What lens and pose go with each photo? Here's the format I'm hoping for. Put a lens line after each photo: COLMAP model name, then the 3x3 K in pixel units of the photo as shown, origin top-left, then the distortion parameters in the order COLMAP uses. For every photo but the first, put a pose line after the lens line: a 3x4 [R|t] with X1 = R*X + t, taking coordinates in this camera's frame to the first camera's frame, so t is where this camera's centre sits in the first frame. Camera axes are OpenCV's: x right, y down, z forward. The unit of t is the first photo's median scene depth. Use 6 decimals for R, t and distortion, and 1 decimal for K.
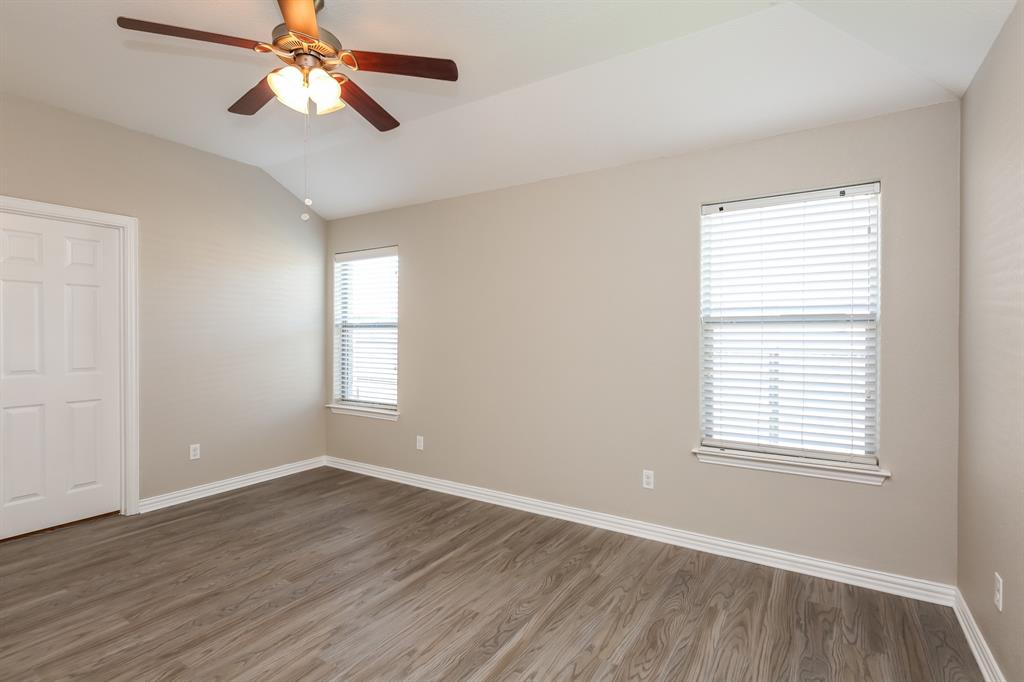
lens RADIAL K [[502.1, 0, 553.0], [0, 502.1, 333.5], [0, 0, 1]] dist [0.003360, -0.001317]
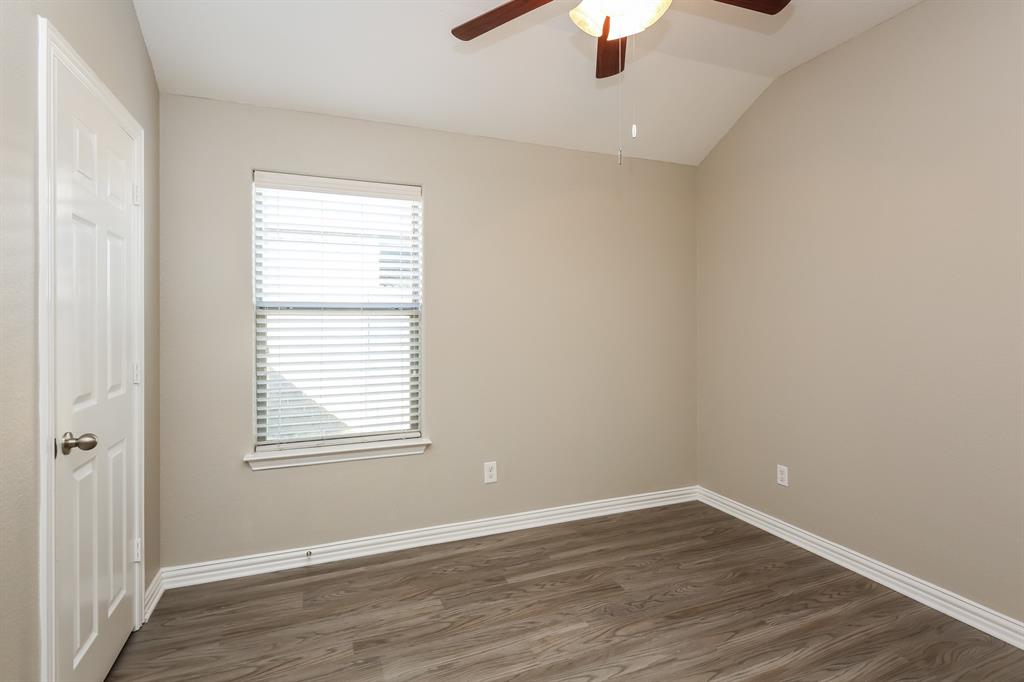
lens RADIAL K [[502.1, 0, 486.4], [0, 502.1, 323.2], [0, 0, 1]] dist [0.003360, -0.001317]
pose [[0.604881, -0.009080, 0.796264, -1.056328], [0.003512, 0.999956, 0.008735, -0.002192], [-0.796308, -0.002487, 0.604886, 0.720001]]
